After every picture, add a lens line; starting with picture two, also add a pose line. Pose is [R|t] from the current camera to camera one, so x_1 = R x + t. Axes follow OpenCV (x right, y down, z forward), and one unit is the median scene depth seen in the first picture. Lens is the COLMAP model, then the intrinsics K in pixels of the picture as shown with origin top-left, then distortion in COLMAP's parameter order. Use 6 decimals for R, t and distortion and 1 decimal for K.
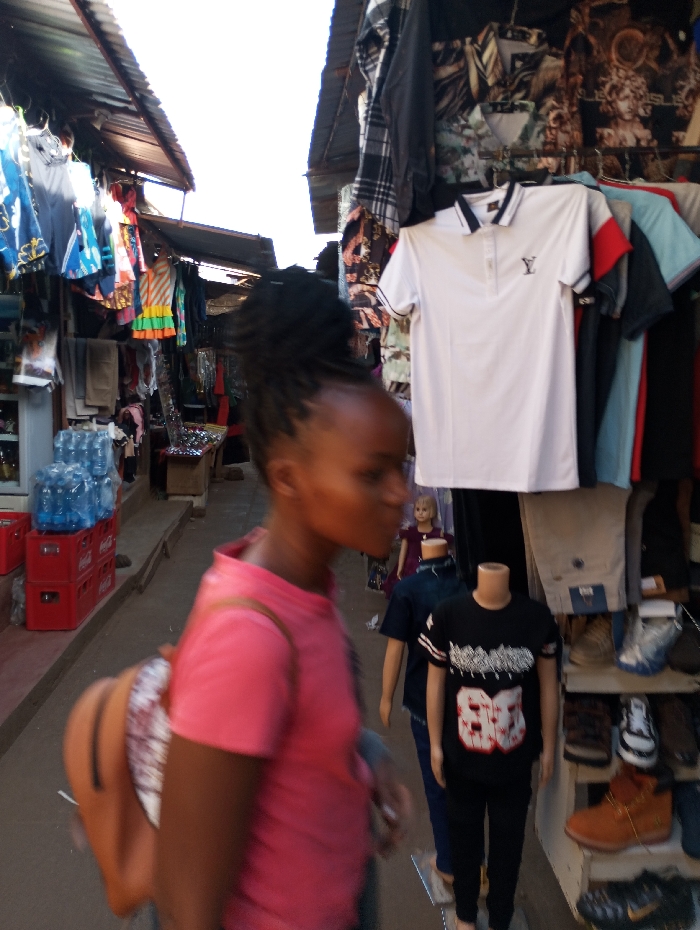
lens RADIAL K [[752.7, 0, 362.8], [0, 752.7, 464.2], [0, 0, 1]] dist [0.074914, -0.095143]
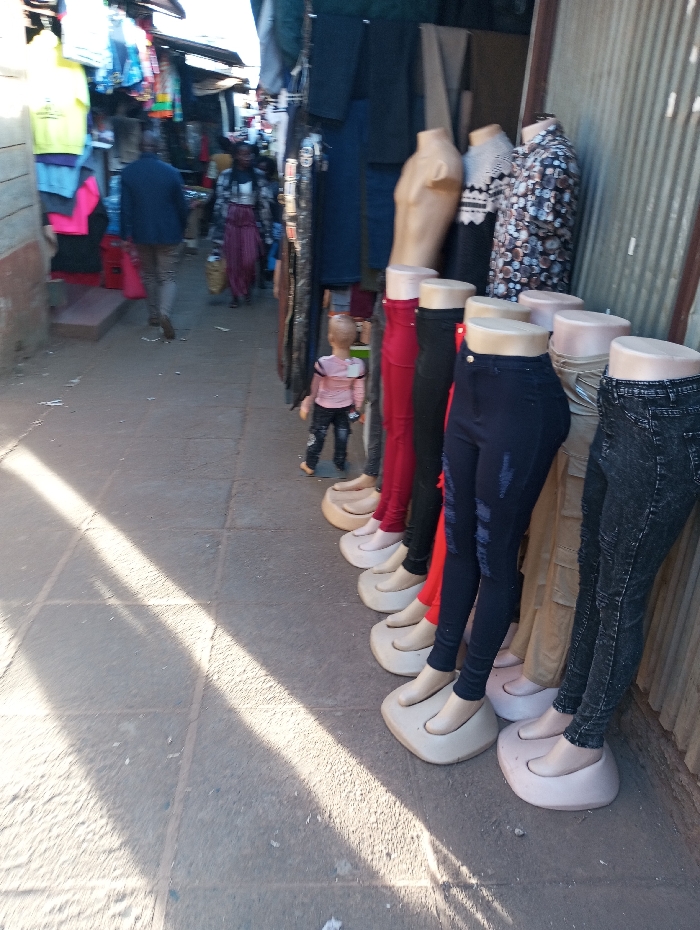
lens RADIAL K [[752.7, 0, 362.8], [0, 752.7, 464.2], [0, 0, 1]] dist [0.074914, -0.095143]
pose [[0.999682, 0.021432, 0.013309, 0.150398], [-0.024245, 0.962012, 0.271930, 0.094343], [-0.006976, -0.272166, 0.962225, -0.808082]]
